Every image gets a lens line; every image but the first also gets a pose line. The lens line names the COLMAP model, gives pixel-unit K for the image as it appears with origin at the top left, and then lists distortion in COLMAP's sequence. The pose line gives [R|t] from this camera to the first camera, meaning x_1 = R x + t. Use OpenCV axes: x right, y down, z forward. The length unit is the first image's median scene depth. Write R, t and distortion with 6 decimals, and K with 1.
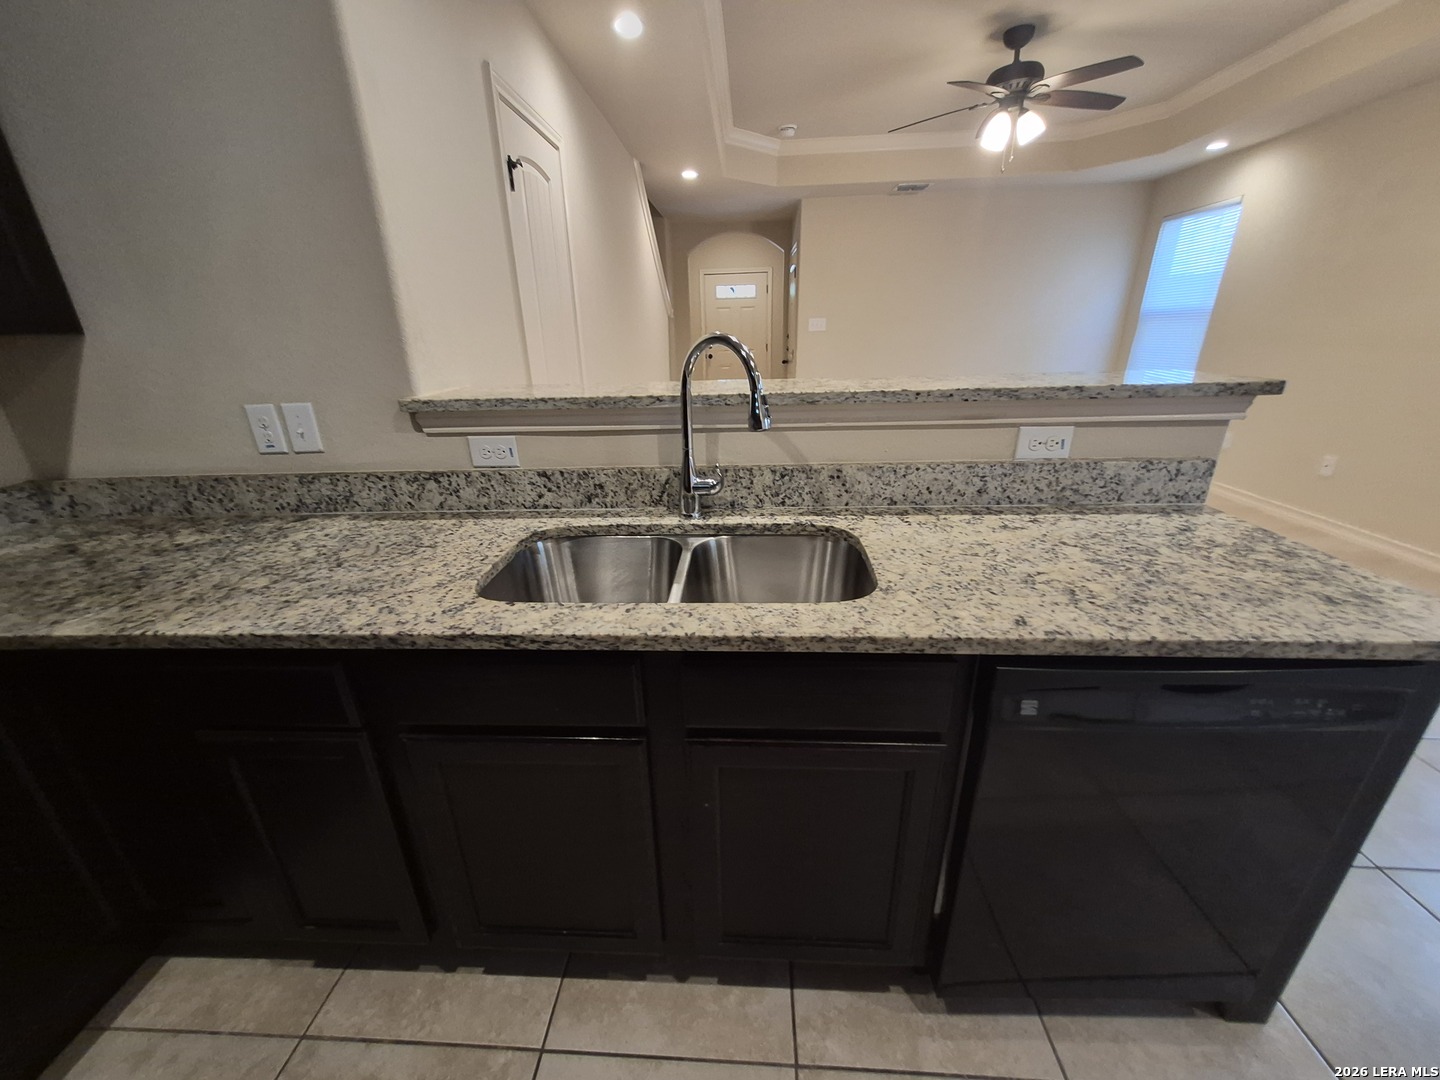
lens RADIAL K [[566.3, 0, 714.1], [0, 566.3, 543.3], [0, 0, 1]] dist [0.008477, 0.000190]
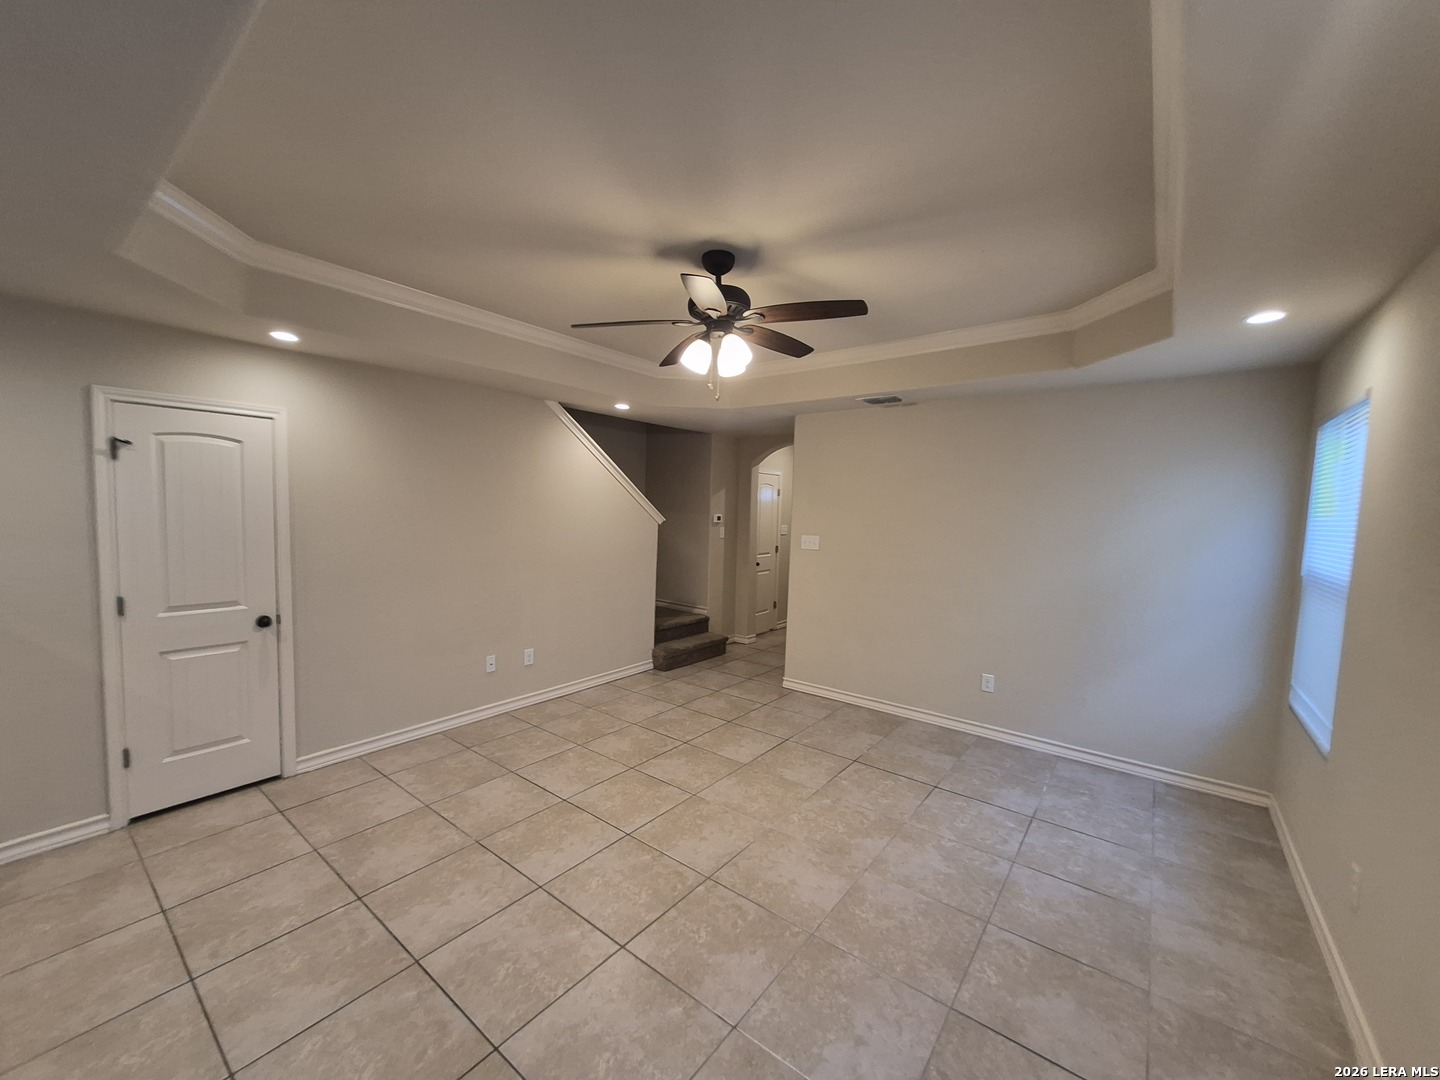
lens RADIAL K [[566.3, 0, 713.8], [0, 566.3, 543.7], [0, 0, 1]] dist [0.008477, 0.000190]
pose [[0.817831, 0.082996, -0.569442, 2.452288], [-0.246710, 0.944561, -0.216655, -0.708130], [0.519891, 0.317674, 0.792967, 1.063293]]
